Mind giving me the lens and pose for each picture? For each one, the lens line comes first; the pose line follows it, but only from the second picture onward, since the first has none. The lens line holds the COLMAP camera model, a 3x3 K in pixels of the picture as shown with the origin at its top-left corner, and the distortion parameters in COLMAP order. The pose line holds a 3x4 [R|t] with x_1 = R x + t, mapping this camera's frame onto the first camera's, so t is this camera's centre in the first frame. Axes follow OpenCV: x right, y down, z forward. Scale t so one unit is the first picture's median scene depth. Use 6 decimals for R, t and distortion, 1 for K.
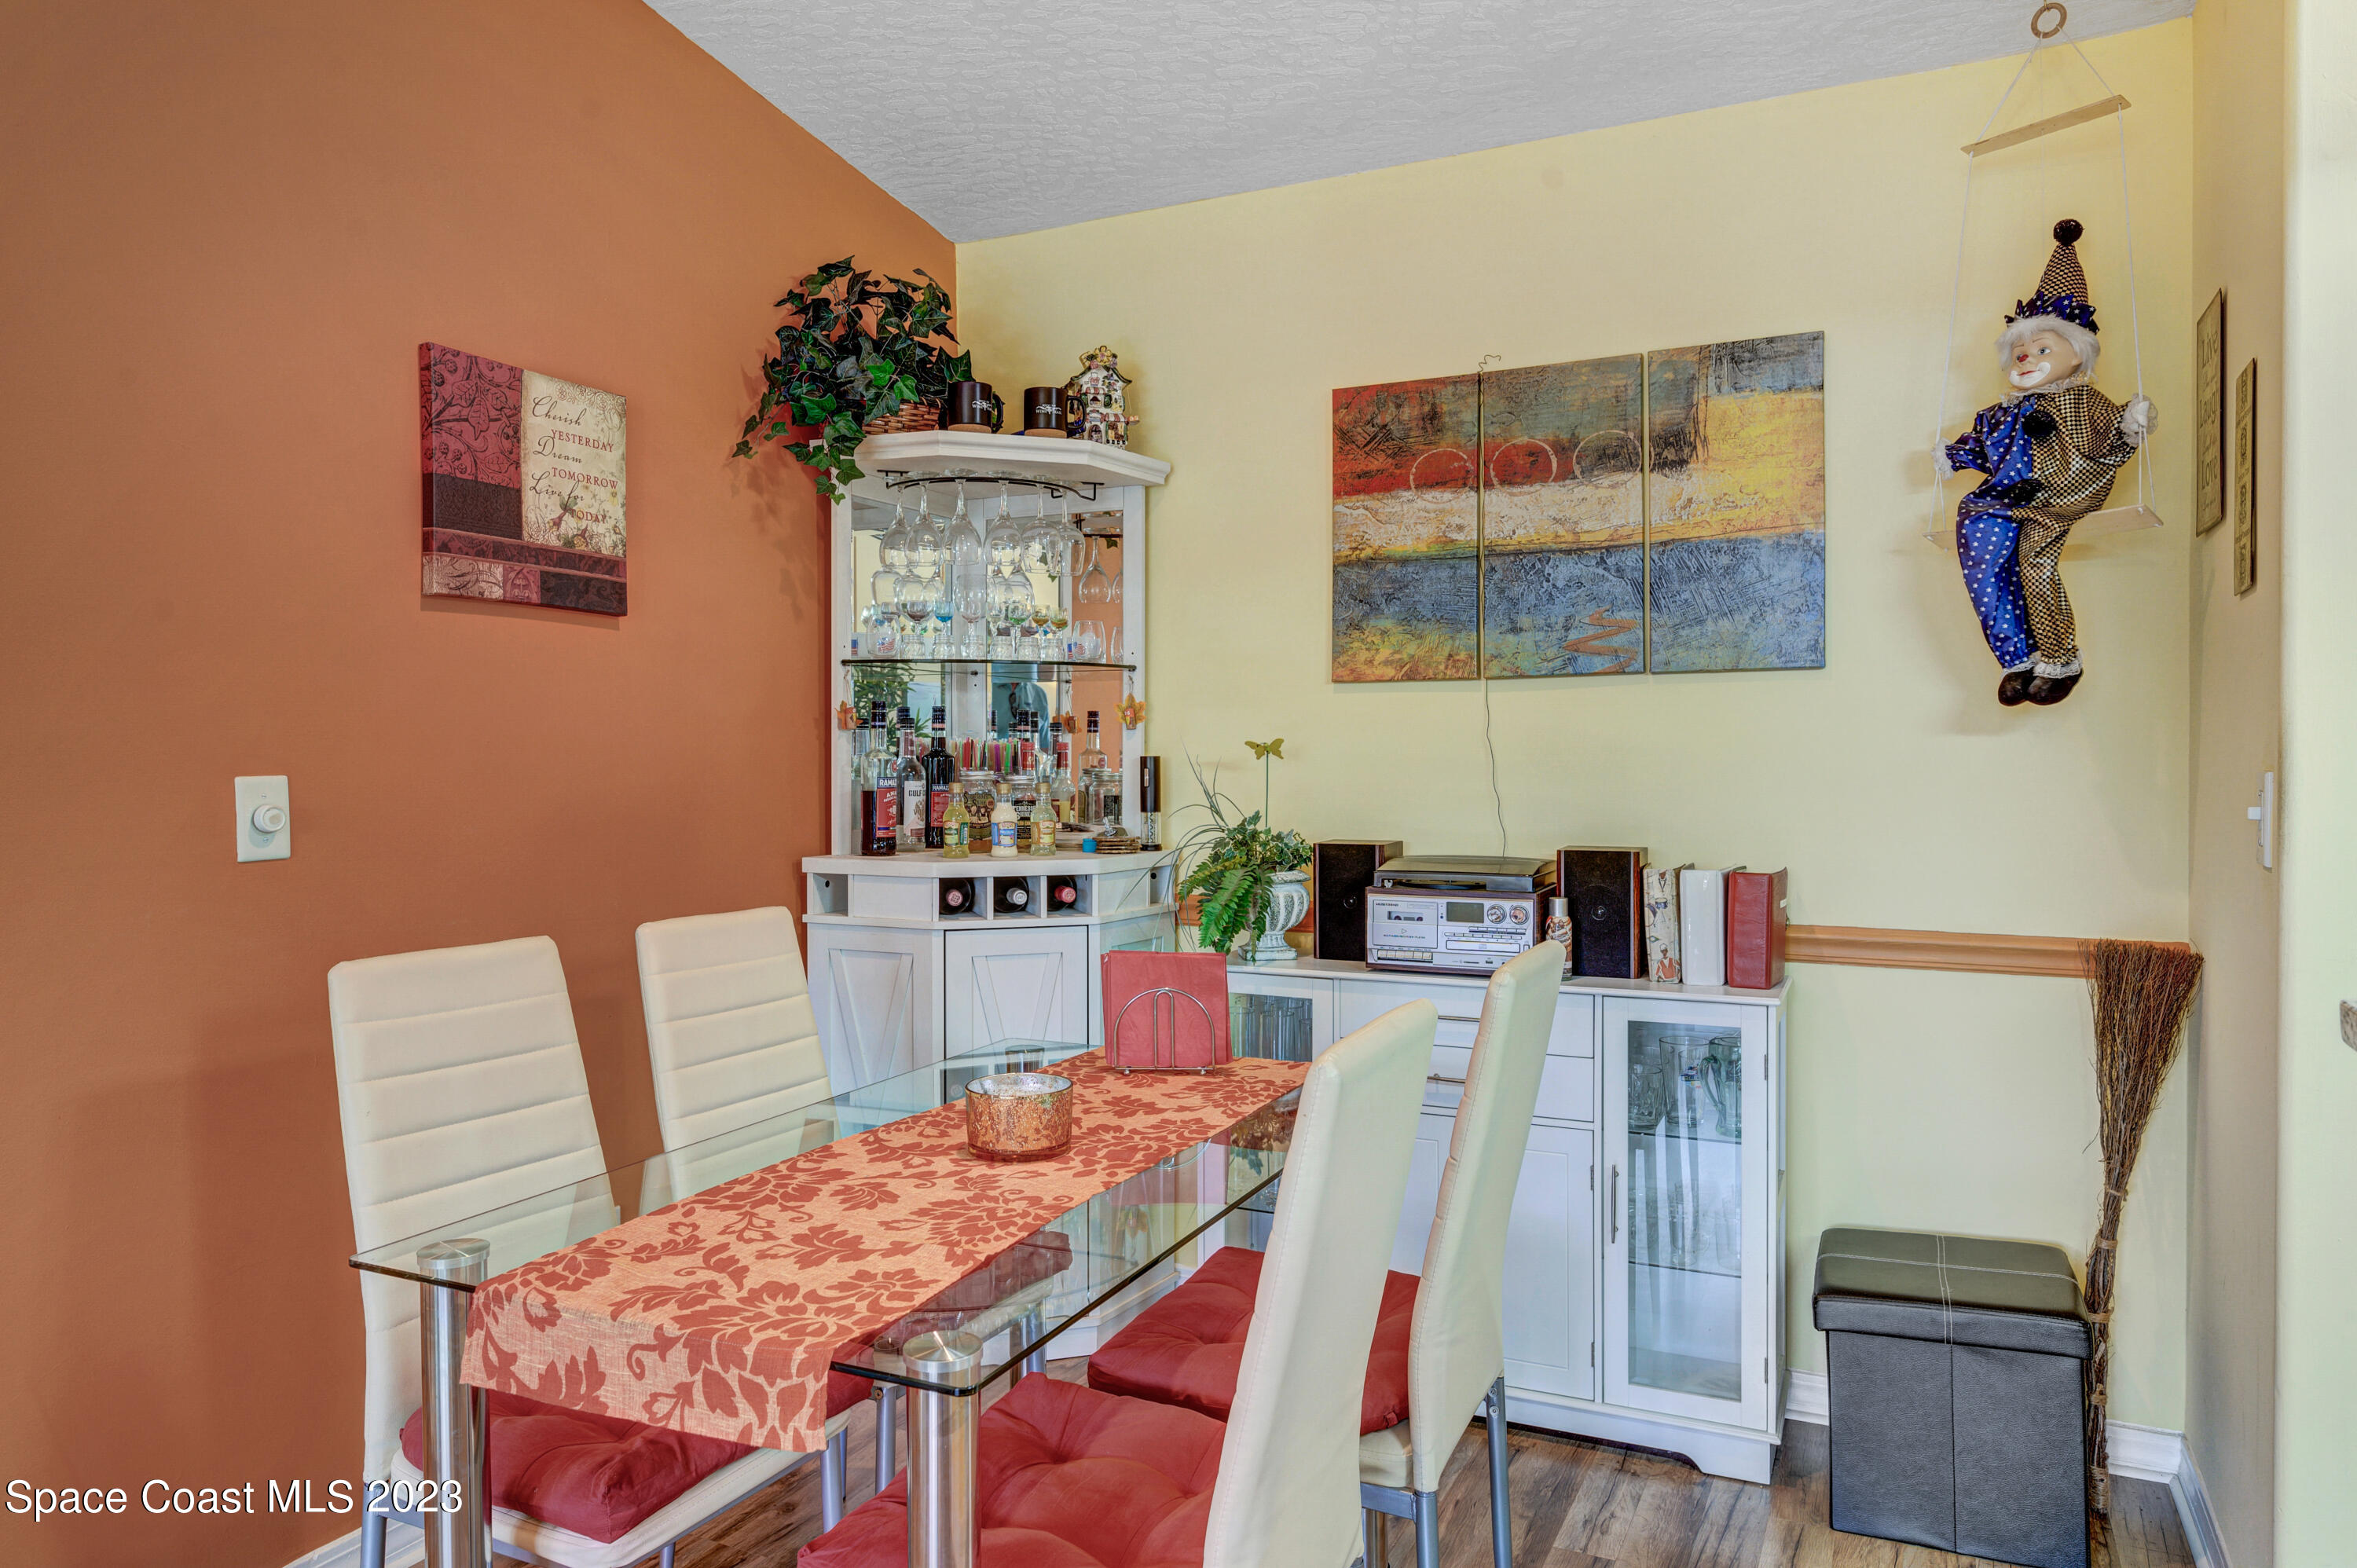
lens RADIAL K [[1486.9, 0, 1234.9], [0, 1486.9, 814.8], [0, 0, 1]] dist [-0.029671, 0.001174]
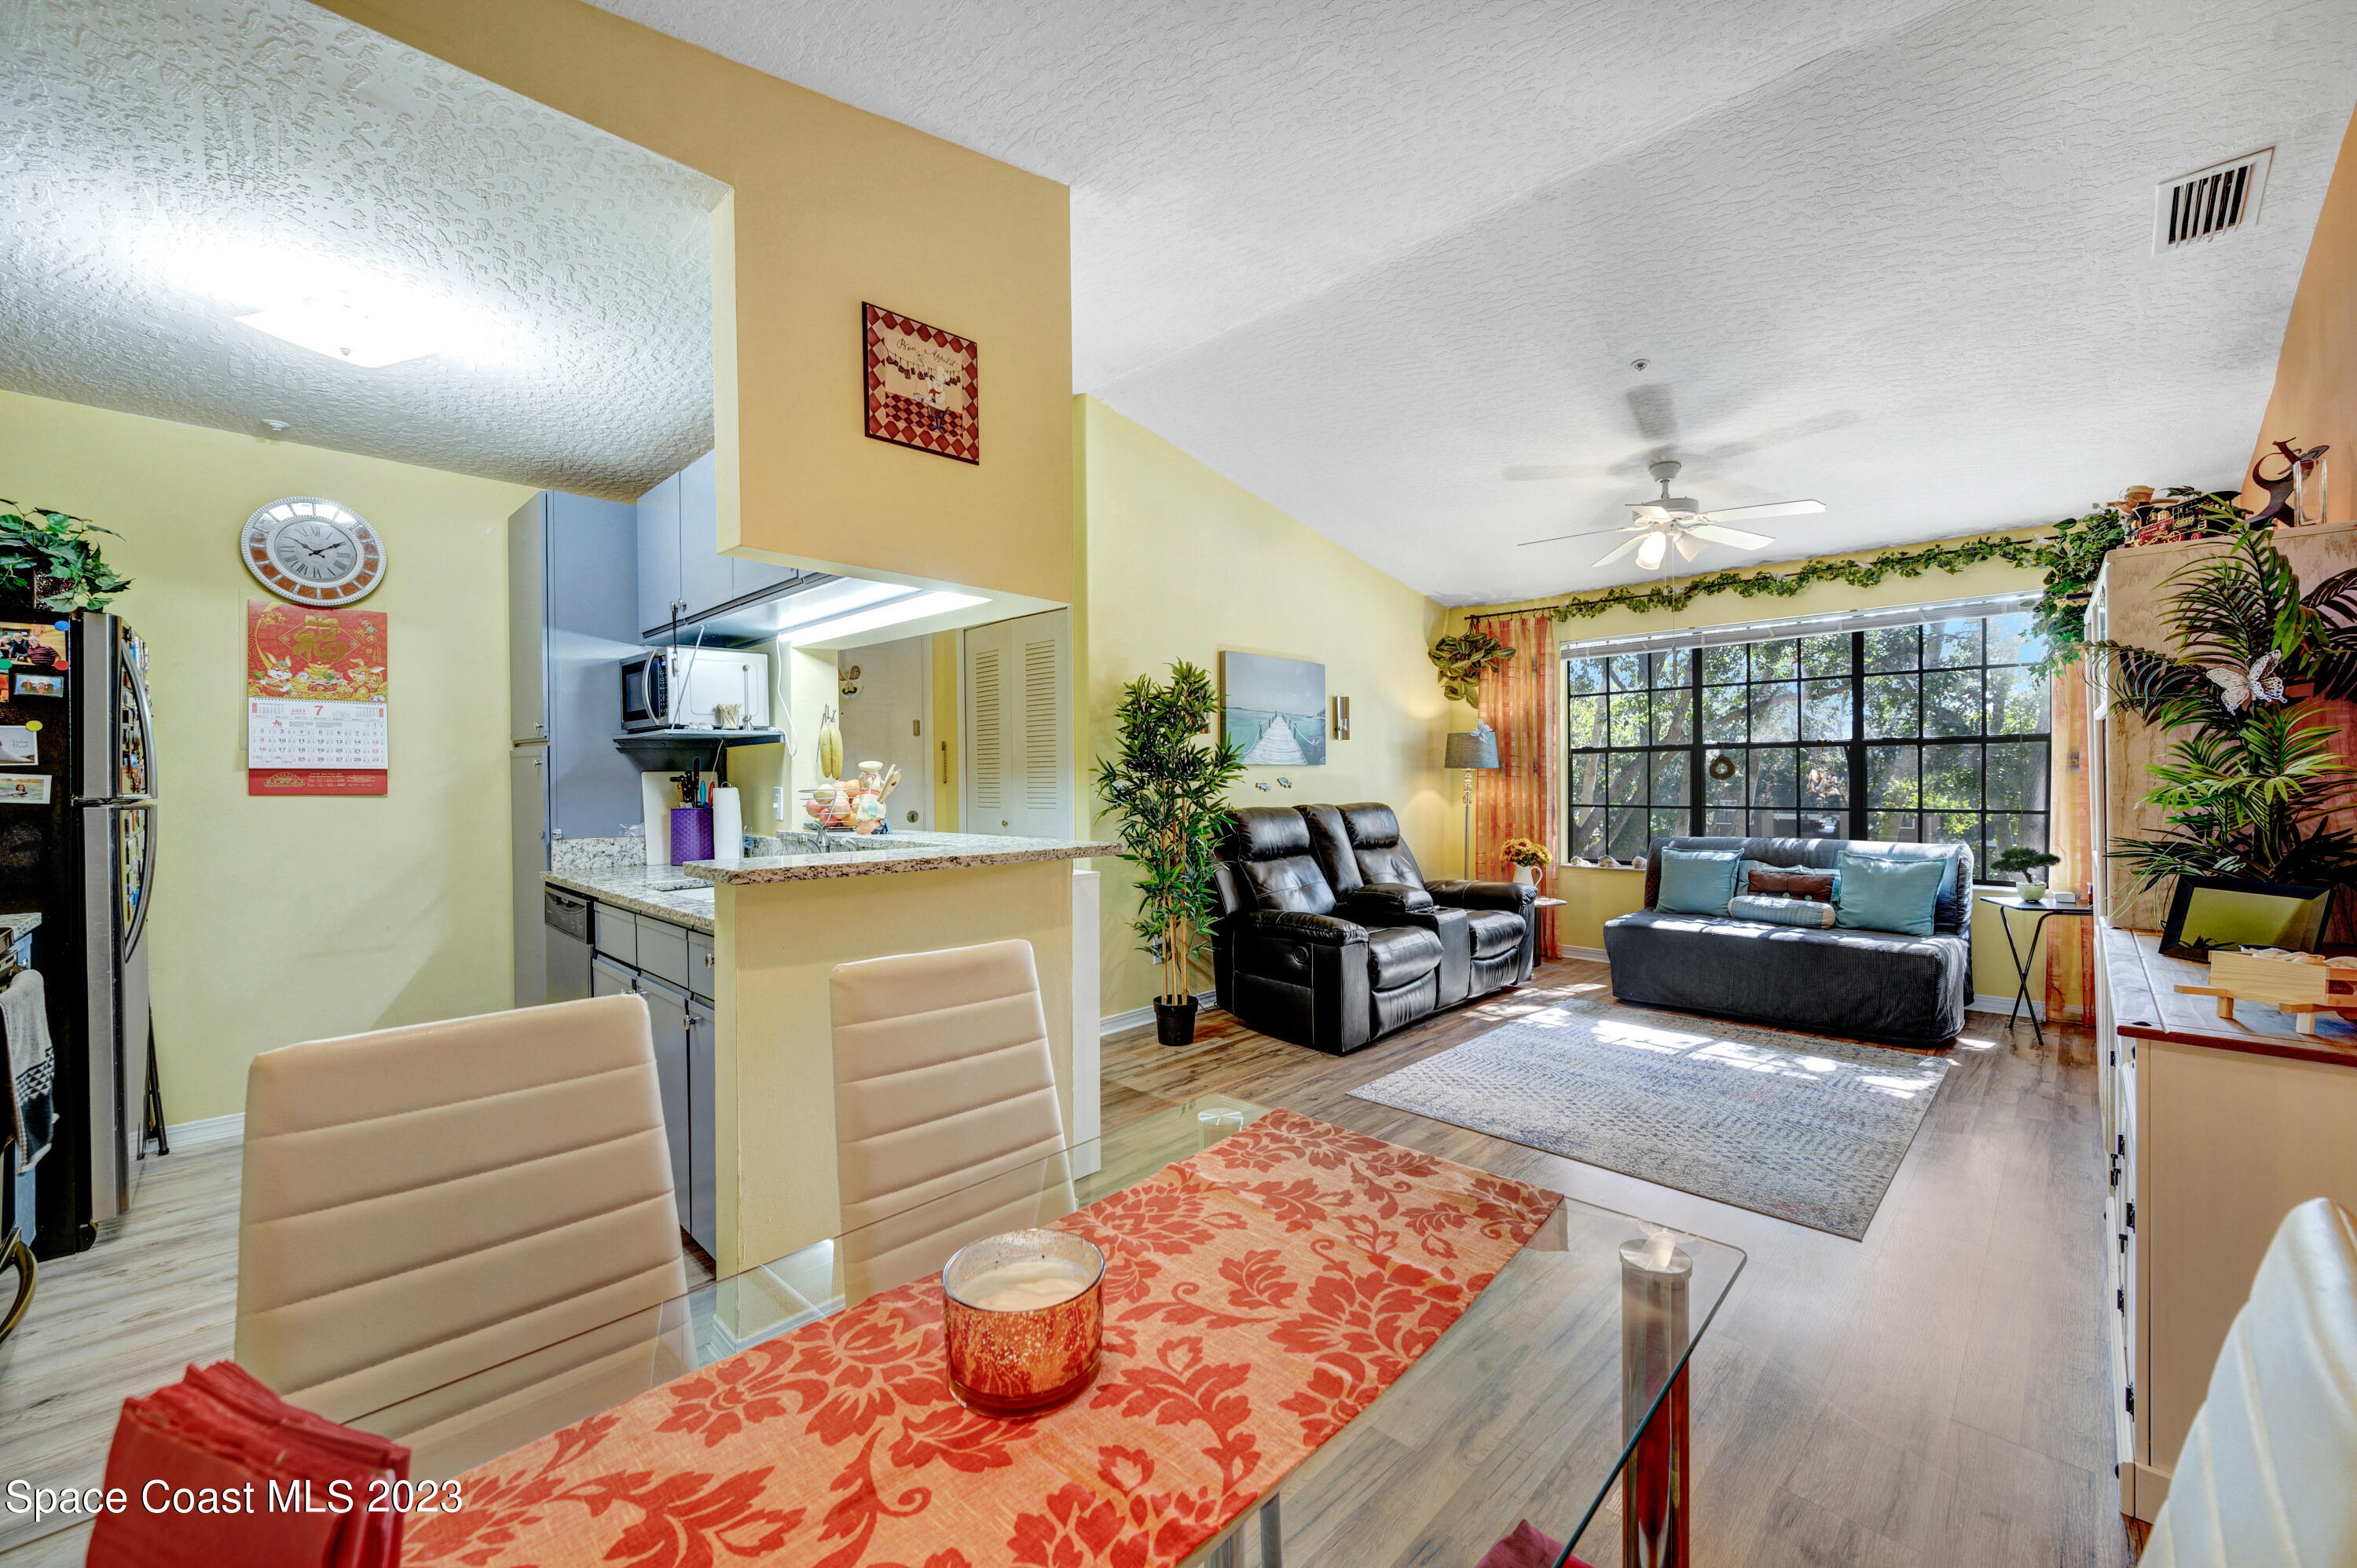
lens RADIAL K [[928.0, 0, 1192.1], [0, 928.0, 781.6], [0, 0, 1]] dist [-0.001026, 0.000614]
pose [[-0.943793, 0.009347, 0.330406, -0.250035], [0.023673, 0.998945, 0.039362, -0.035645], [-0.329690, 0.044971, -0.943018, 0.954211]]
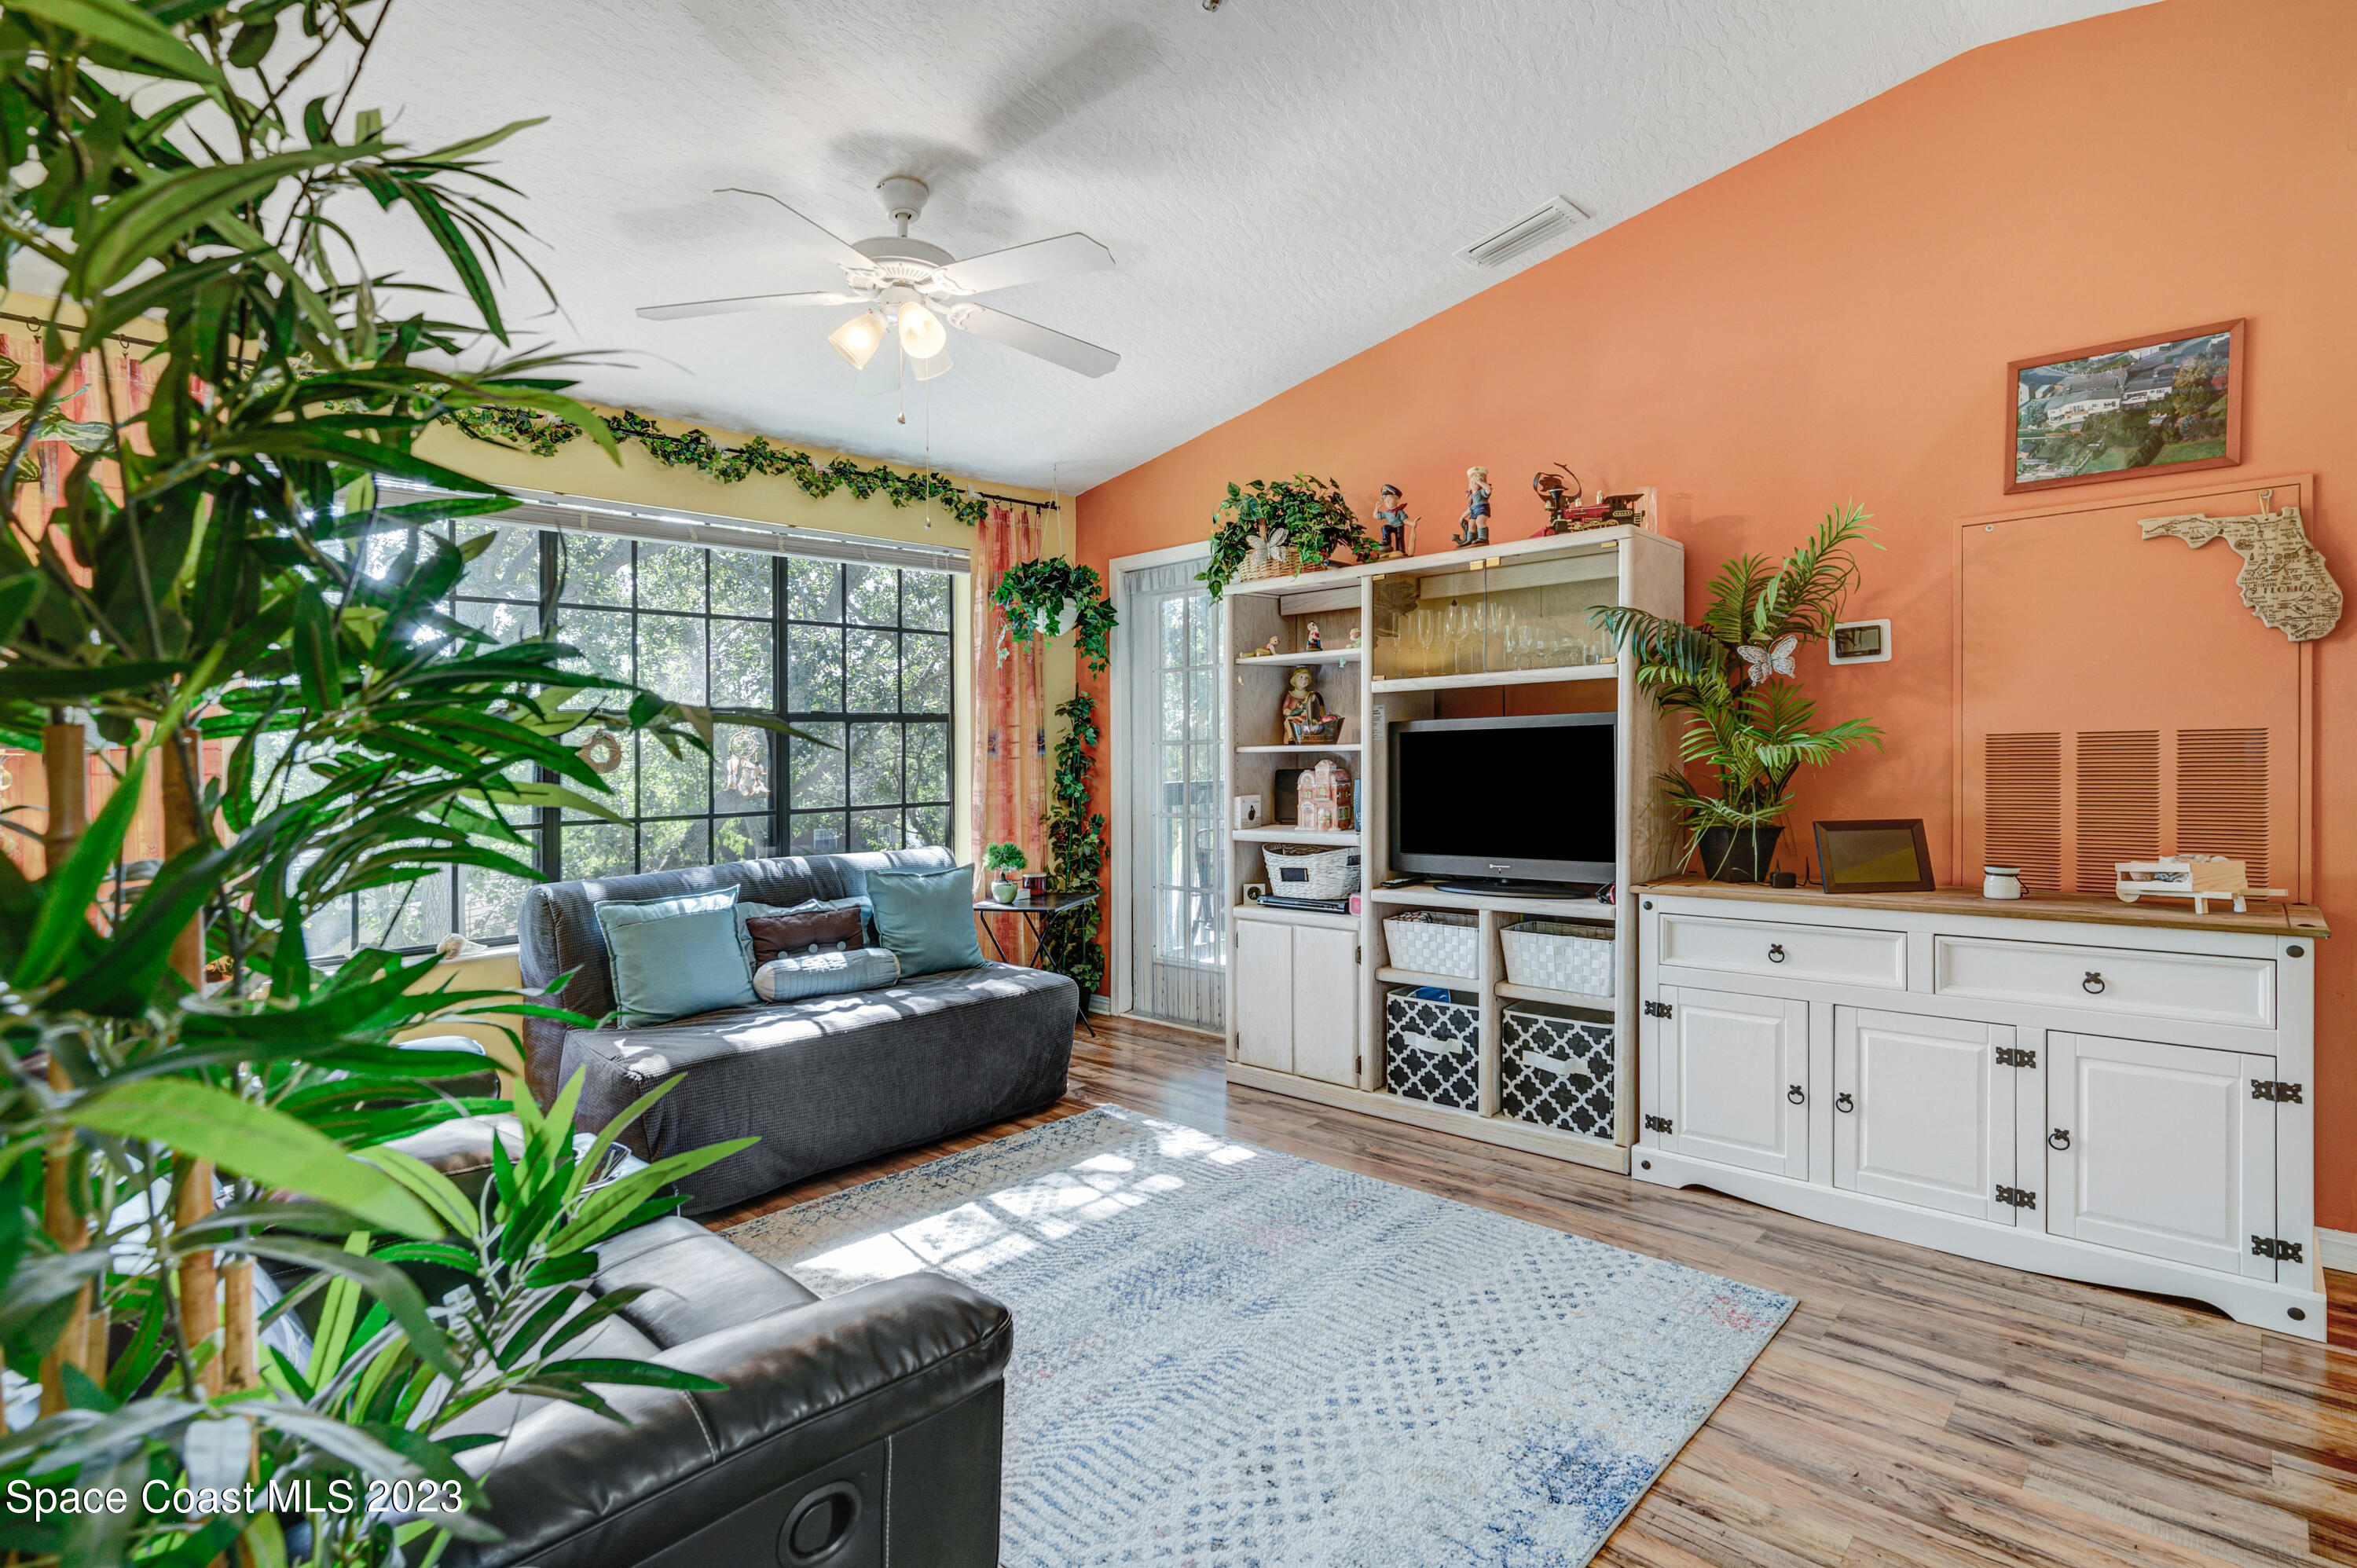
lens RADIAL K [[1138.8, 0, 1122.6], [0, 1138.8, 777.1], [0, 0, 1]] dist [0.000360, 0.001065]
pose [[-0.345611, 0.029810, -0.937904, 0.518028], [-0.011295, 0.999291, 0.035923, 0.018934], [0.938310, 0.023009, -0.345029, -0.362637]]
